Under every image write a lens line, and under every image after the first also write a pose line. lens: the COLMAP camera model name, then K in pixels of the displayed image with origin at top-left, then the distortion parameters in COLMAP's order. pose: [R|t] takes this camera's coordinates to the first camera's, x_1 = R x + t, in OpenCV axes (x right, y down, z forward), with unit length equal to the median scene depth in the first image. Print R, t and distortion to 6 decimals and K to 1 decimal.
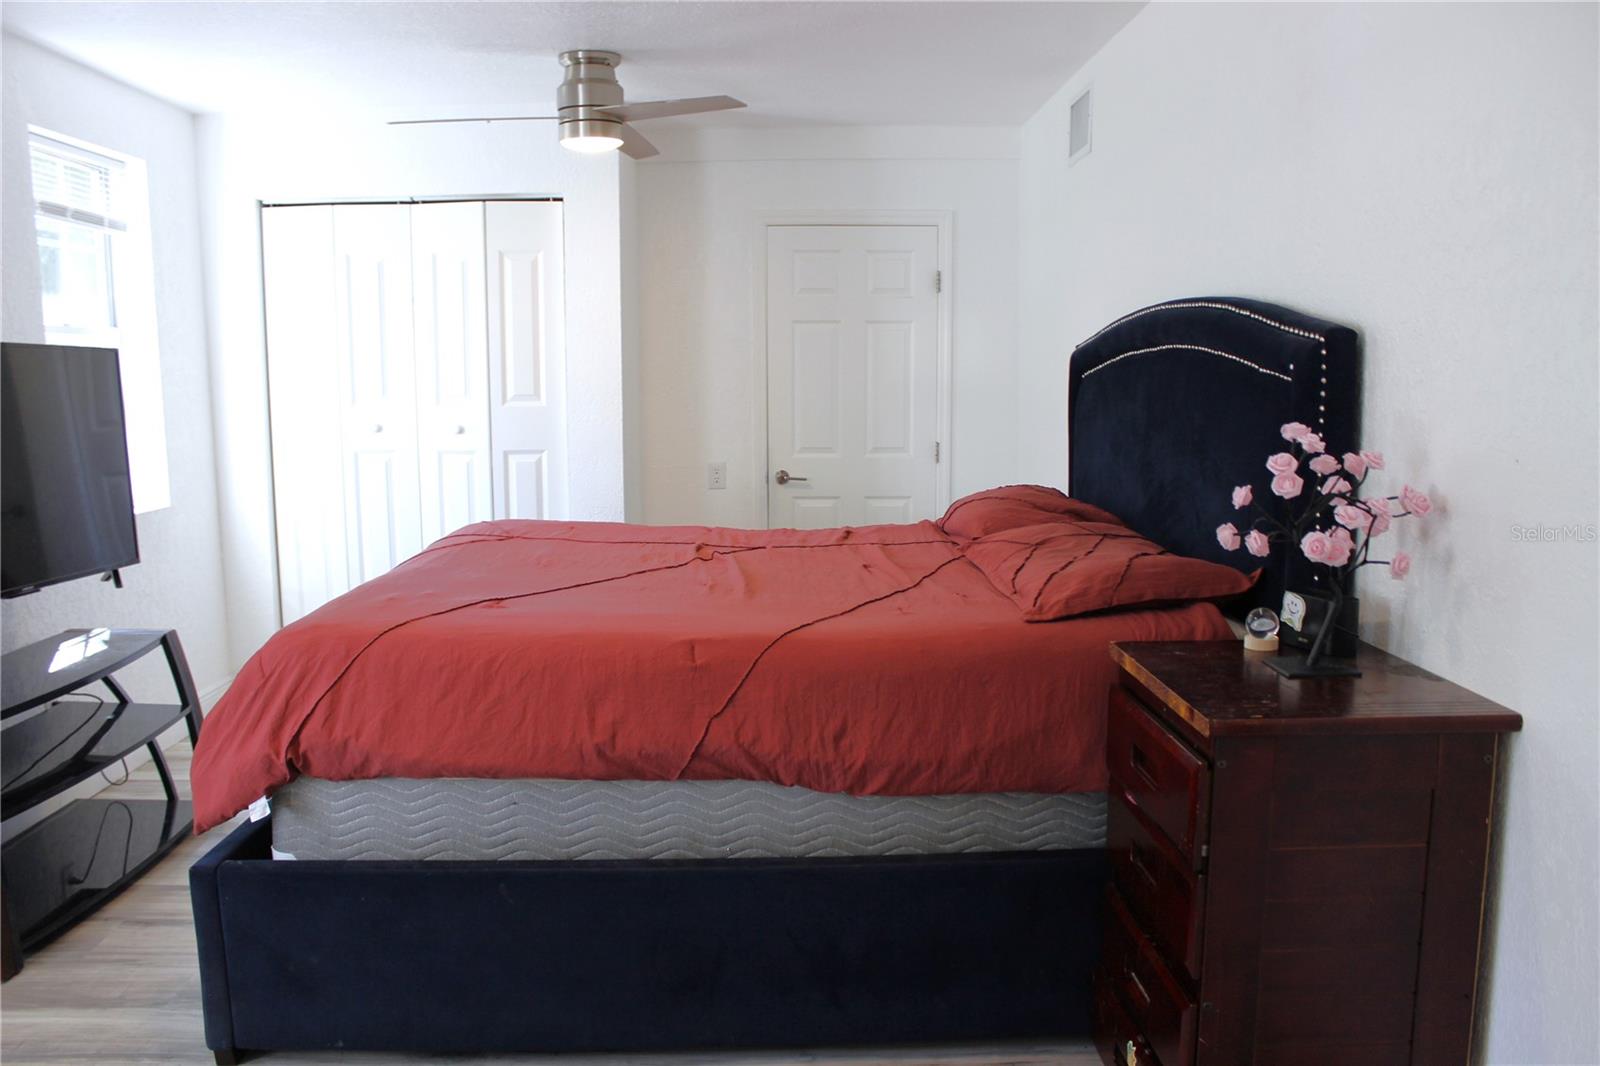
lens RADIAL K [[1376.1, 0, 800.0], [0, 1376.1, 533.0], [0, 0, 1]] dist [-0.161818, 0.134115]
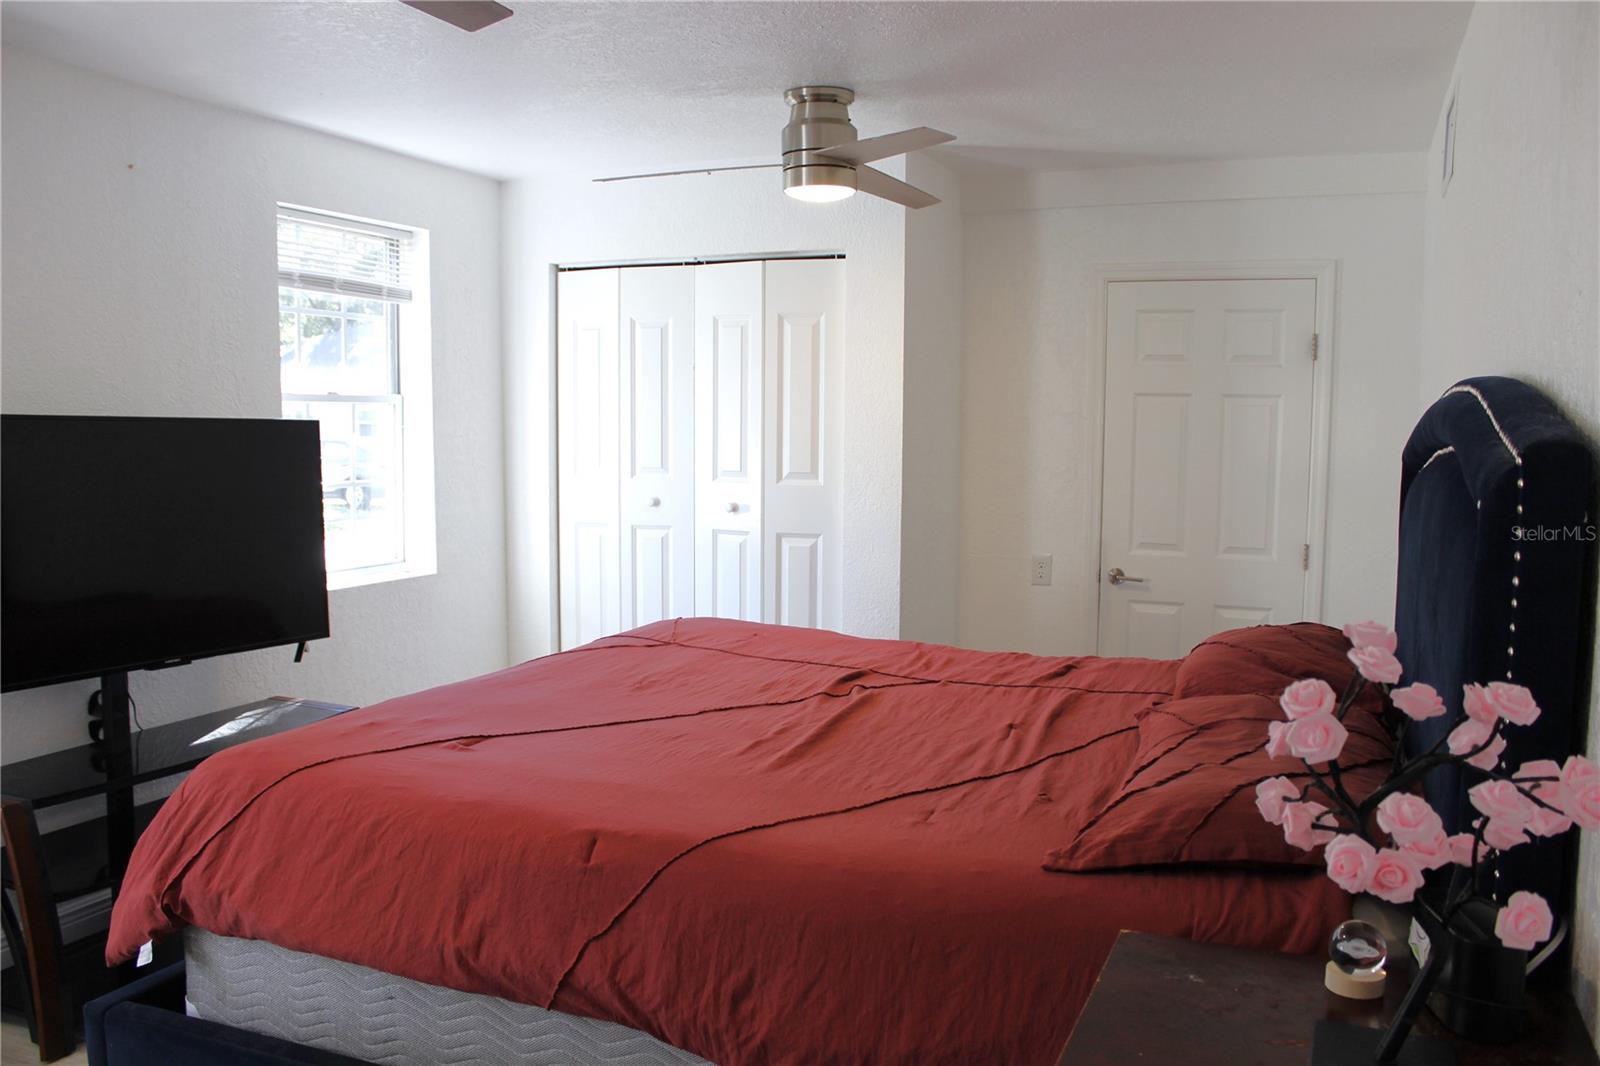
lens RADIAL K [[1352.8, 0, 802.4], [0, 1352.8, 542.1], [0, 0, 1]] dist [-0.164899, 0.144788]
pose [[0.911791, 0.050086, -0.407590, 0.228665], [-0.062382, 0.997909, -0.016925, -0.055064], [0.405889, 0.040858, 0.913008, 0.252386]]
